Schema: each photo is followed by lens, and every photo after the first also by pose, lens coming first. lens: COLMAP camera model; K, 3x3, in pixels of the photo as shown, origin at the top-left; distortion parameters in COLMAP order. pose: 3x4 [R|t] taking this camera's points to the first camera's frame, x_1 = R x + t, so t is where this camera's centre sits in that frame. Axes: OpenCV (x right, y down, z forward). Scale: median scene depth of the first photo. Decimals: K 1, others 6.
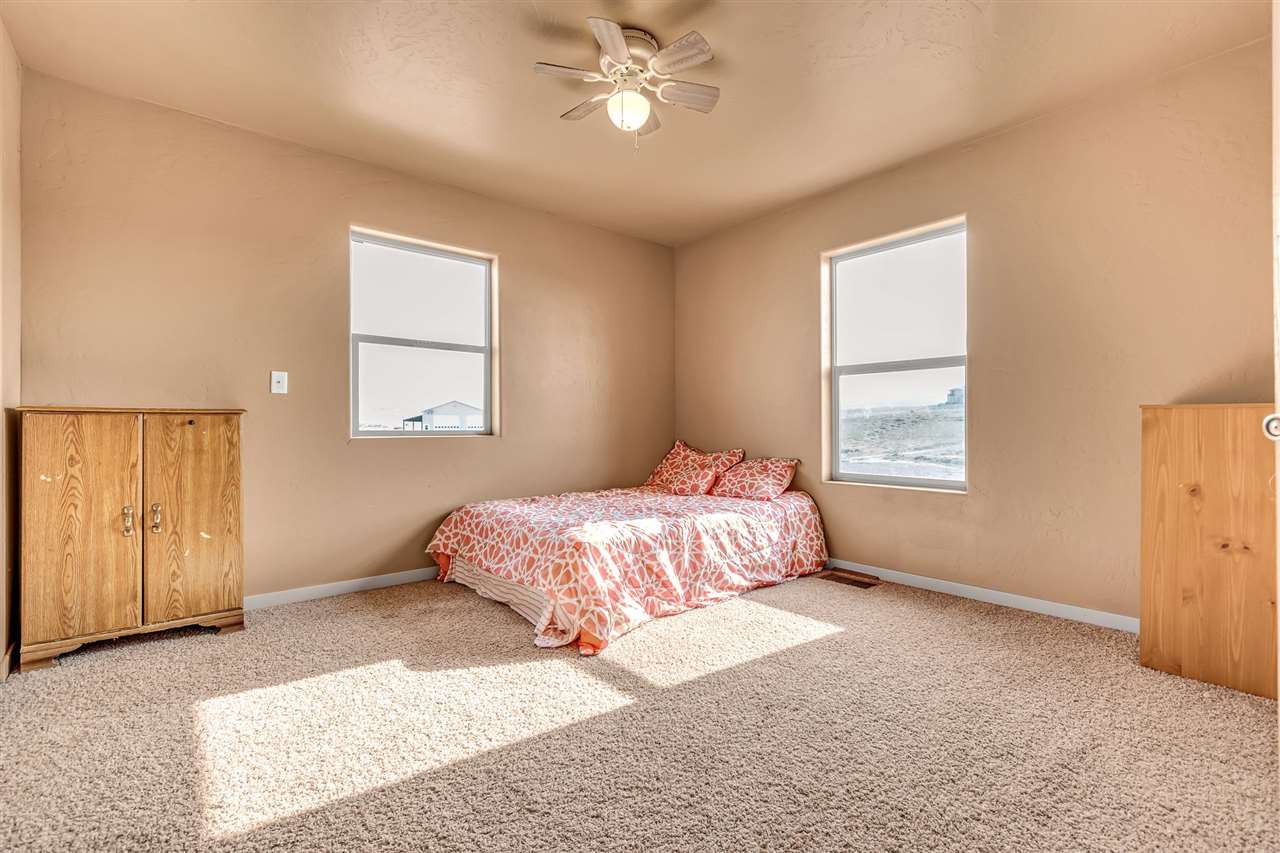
lens RADIAL K [[582.1, 0, 643.5], [0, 582.1, 422.1], [0, 0, 1]] dist [-0.001057, 0.000505]
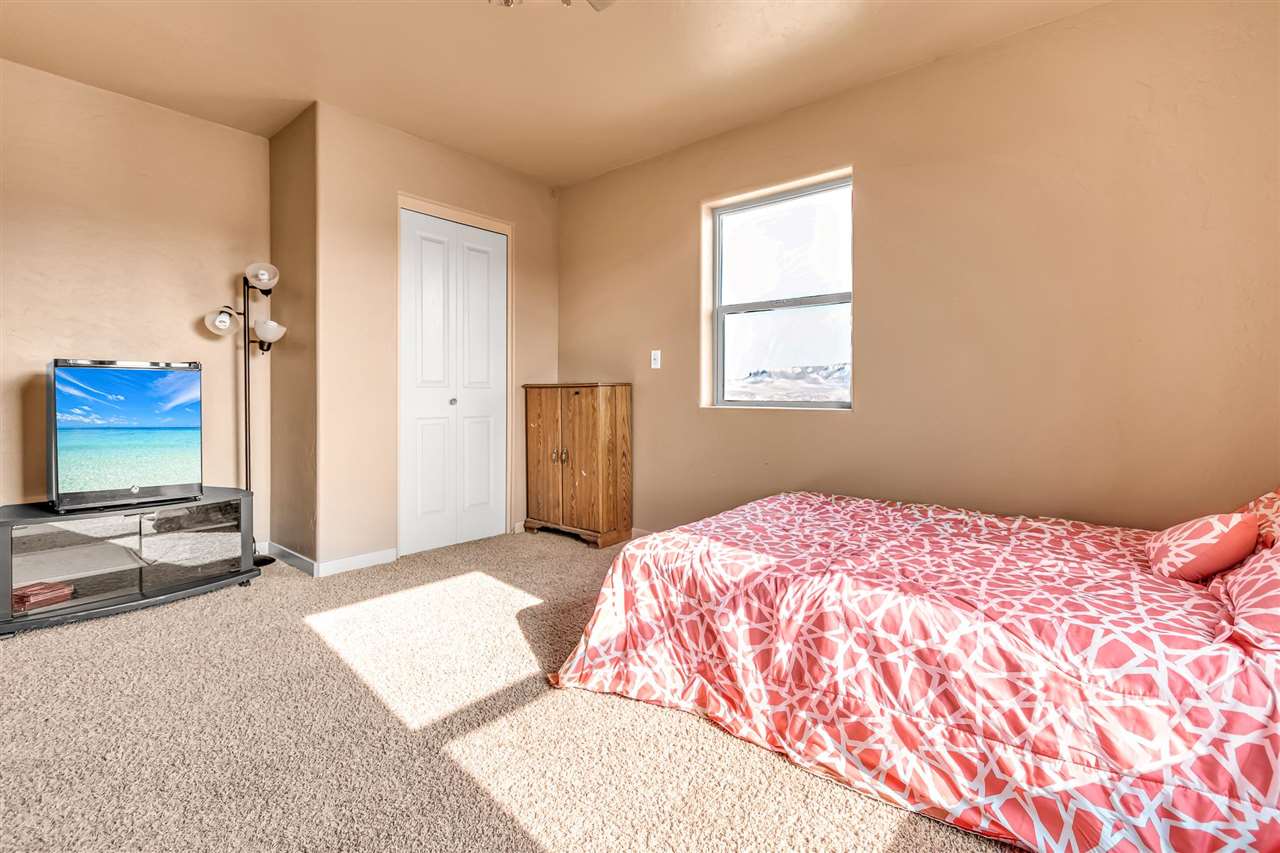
lens RADIAL K [[582.1, 0, 664.6], [0, 582.1, 410.2], [0, 0, 1]] dist [-0.001057, 0.000505]
pose [[0.170295, 0.023529, -0.985112, 0.551159], [0.000284, 0.999714, 0.023927, 0.007377], [0.985393, -0.004355, 0.170239, 0.795887]]
